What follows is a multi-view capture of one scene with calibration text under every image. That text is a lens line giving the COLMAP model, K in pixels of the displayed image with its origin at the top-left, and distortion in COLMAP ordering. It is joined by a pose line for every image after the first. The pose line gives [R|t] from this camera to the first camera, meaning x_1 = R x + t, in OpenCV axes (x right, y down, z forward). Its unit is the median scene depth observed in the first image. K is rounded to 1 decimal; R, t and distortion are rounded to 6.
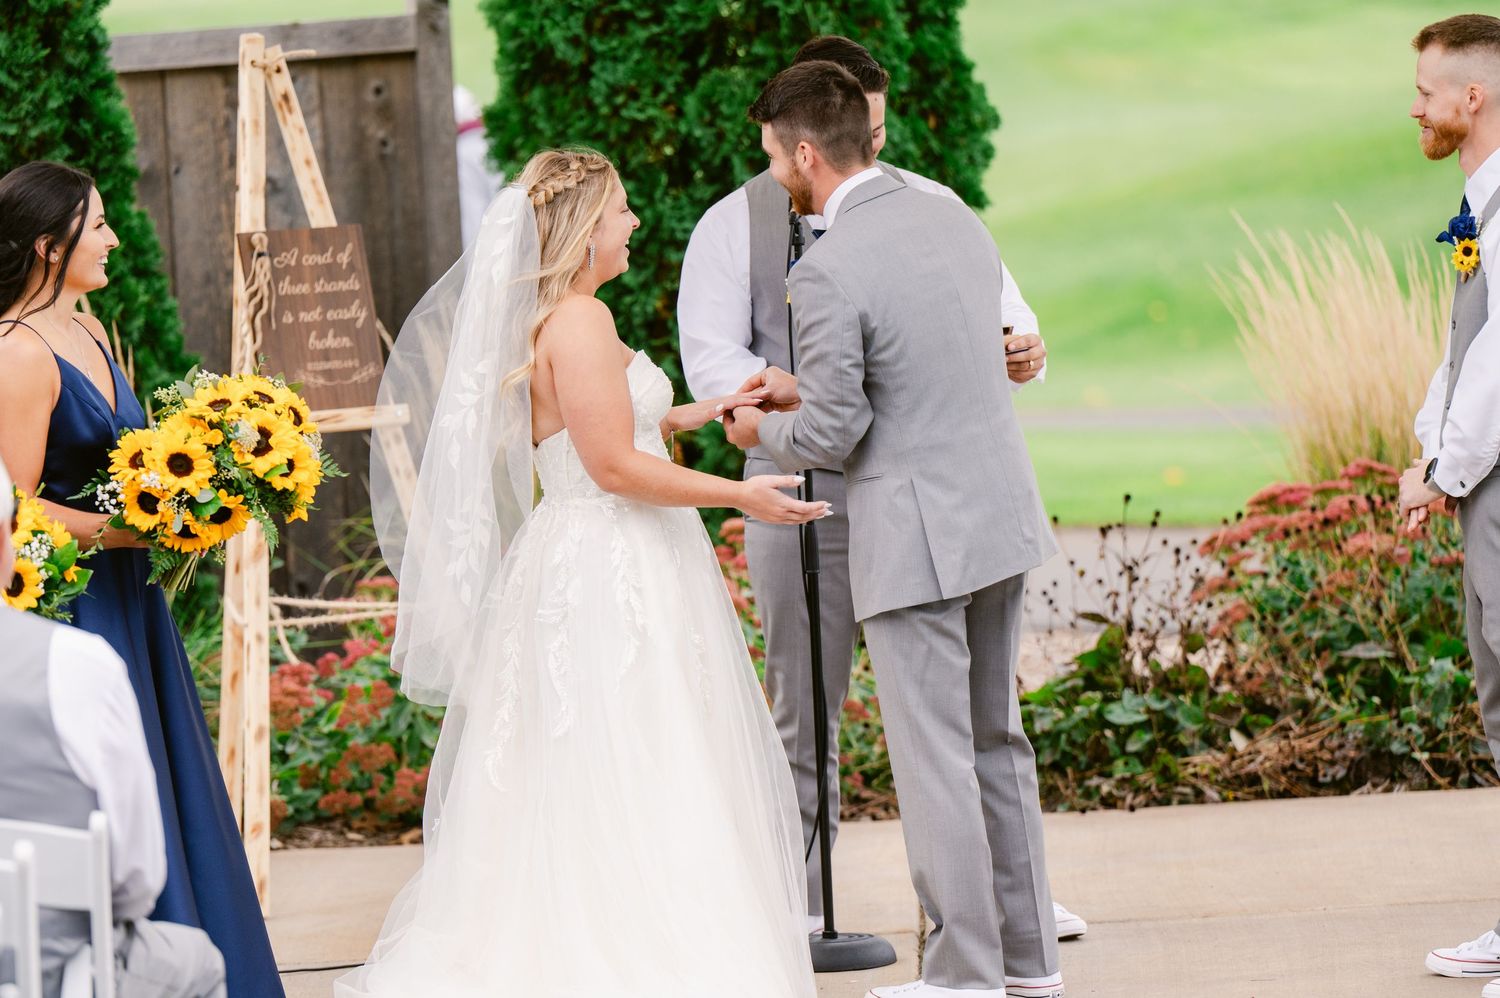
lens RADIAL K [[9099.6, 0, 748.9], [0, 9099.6, 503.0], [0, 0, 1]] dist [-0.308909, 0.000000]
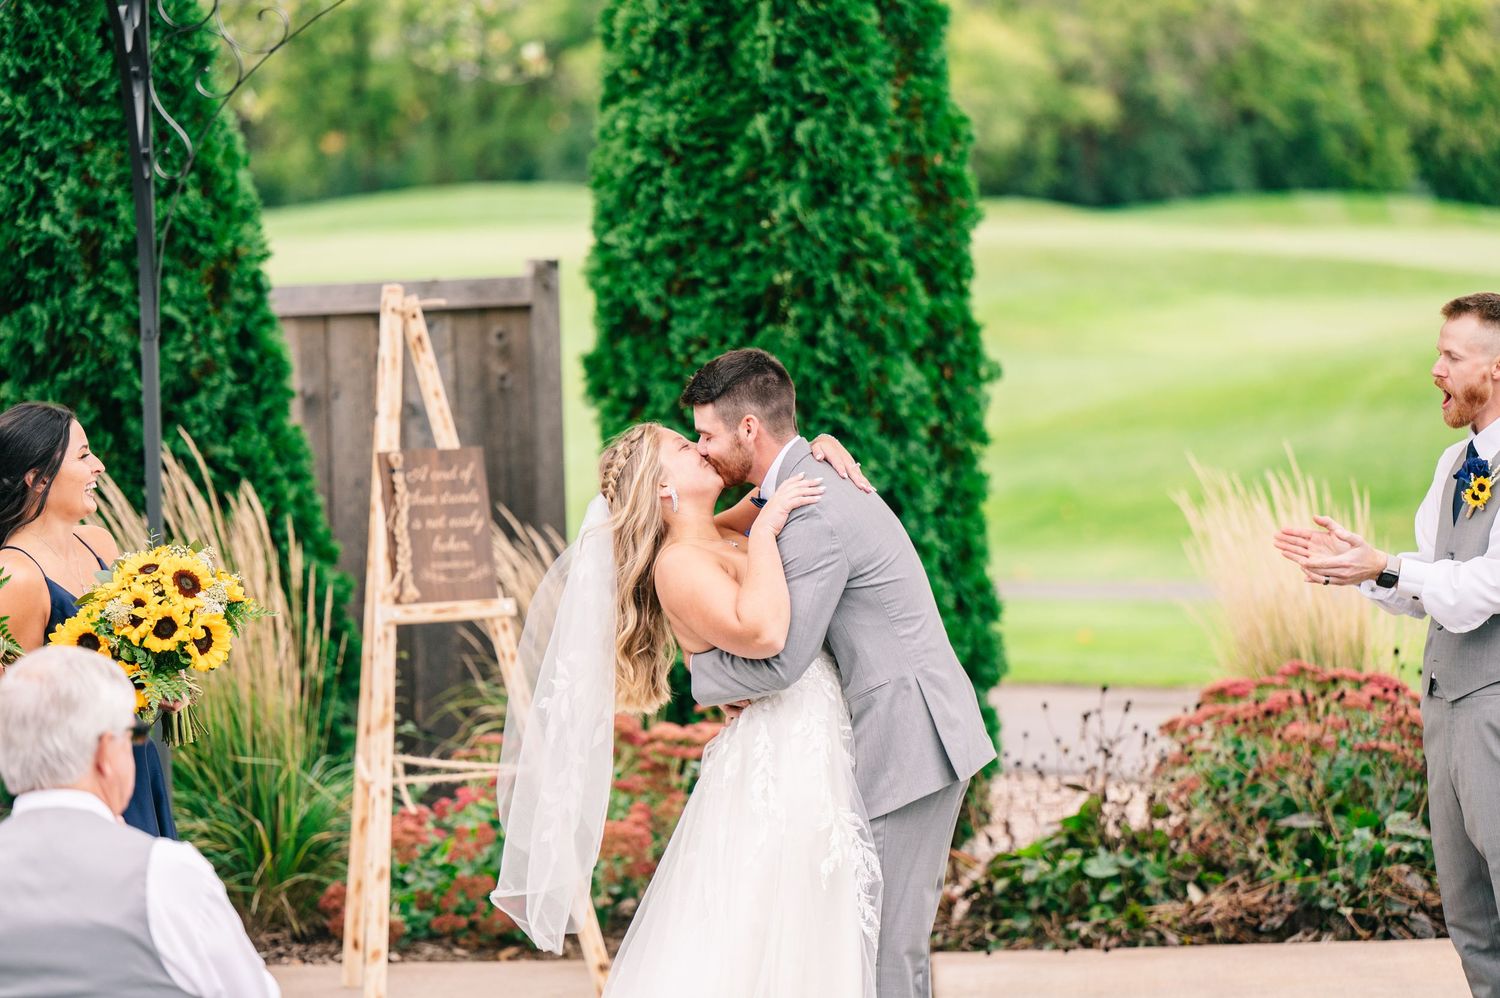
lens RADIAL K [[5858.4, 0, 696.2], [0, 5858.4, 515.6], [0, 0, 1]] dist [-0.054310, 0.000000]
pose [[0.999548, 0.028845, -0.008439, -0.007169], [-0.028973, 0.999459, -0.015533, -0.010066], [0.007986, 0.015770, 0.999844, 0.221005]]
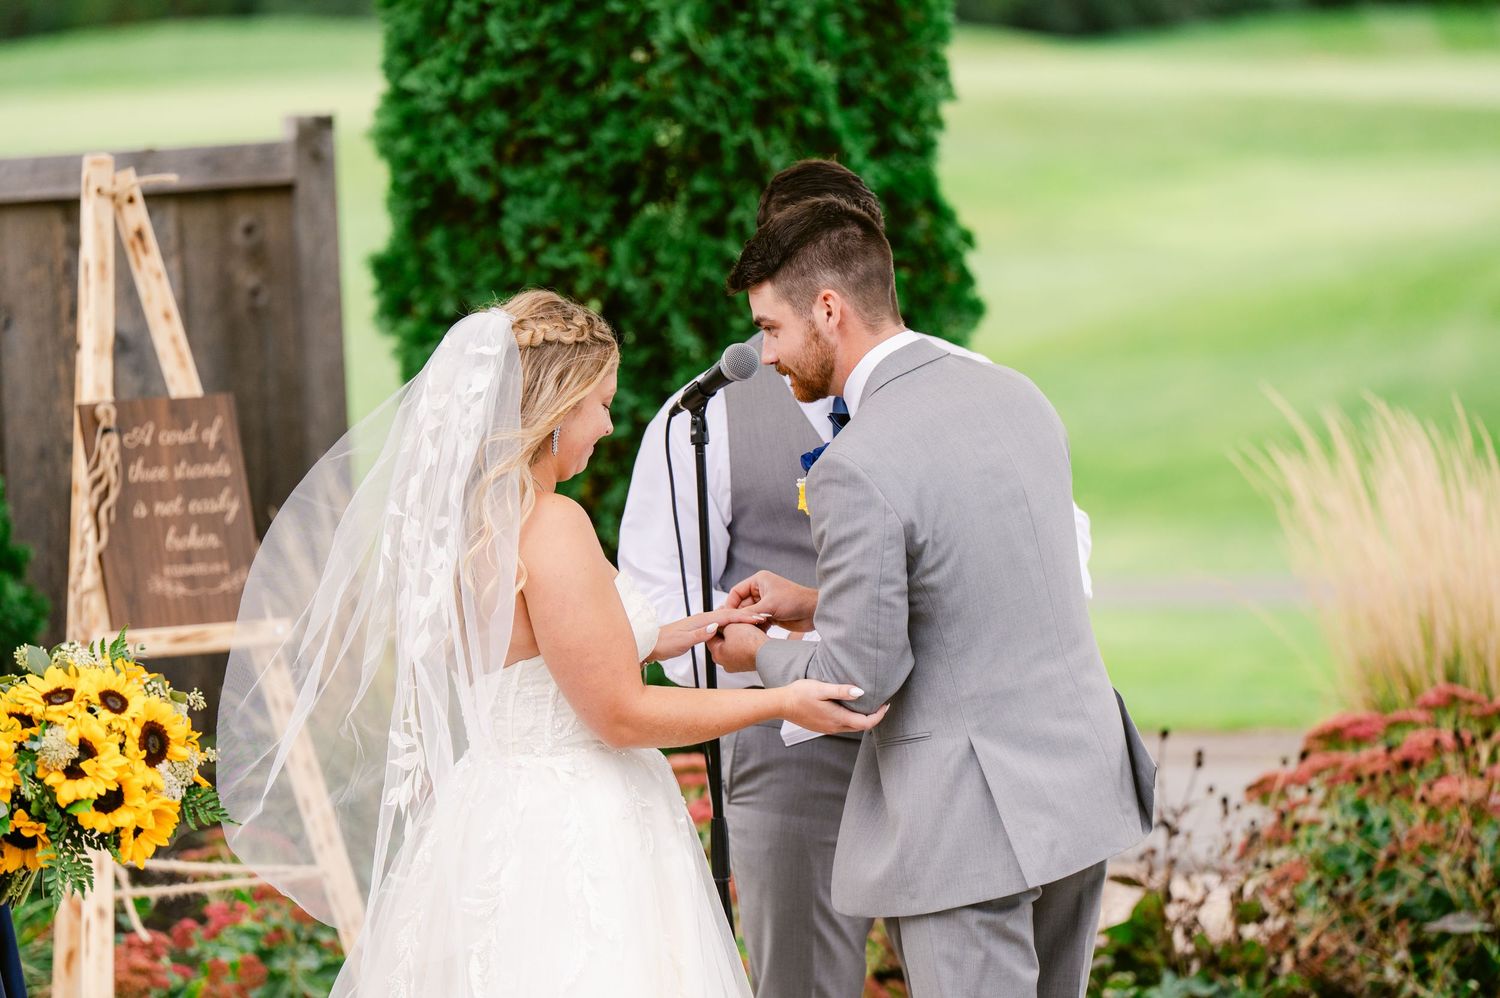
lens RADIAL K [[8492.4, 0, 742.6], [0, 8492.4, 494.8], [0, 0, 1]] dist [0.012698, 0.000000]
pose [[0.999740, 0.007364, 0.021557, -0.013244], [-0.007012, 0.999841, -0.016384, -0.009379], [-0.021674, 0.016229, 0.999633, 0.240616]]
